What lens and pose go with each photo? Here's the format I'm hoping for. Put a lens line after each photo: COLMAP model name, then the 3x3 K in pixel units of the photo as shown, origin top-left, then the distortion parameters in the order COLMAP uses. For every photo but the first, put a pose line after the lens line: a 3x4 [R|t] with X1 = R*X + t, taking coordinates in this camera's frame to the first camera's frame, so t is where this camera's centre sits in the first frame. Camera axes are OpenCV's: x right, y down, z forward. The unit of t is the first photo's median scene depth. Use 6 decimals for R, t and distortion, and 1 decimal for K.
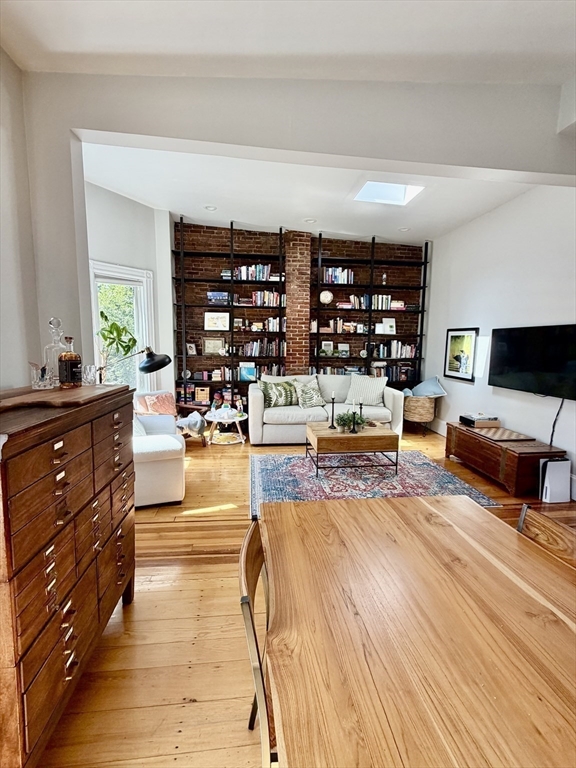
lens RADIAL K [[341.3, 0, 287.1], [0, 341.3, 384.2], [0, 0, 1]] dist [-0.005692, -0.000176]
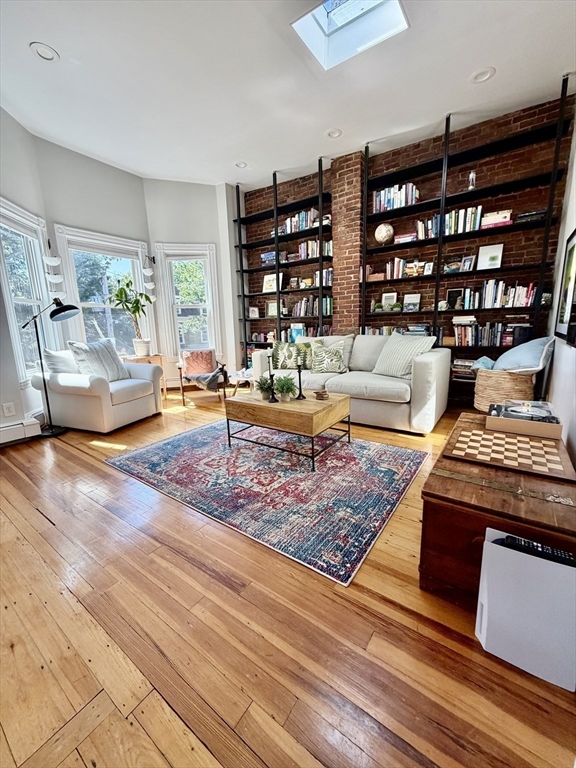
lens RADIAL K [[304.8, 0, 289.1], [0, 304.8, 382.0], [0, 0, 1]] dist [-0.001532, -0.000114]
pose [[0.738401, 0.091149, -0.668173, 0.453705], [-0.043512, 0.995198, 0.087675, 0.025227], [0.672956, -0.035665, 0.738822, 0.354602]]
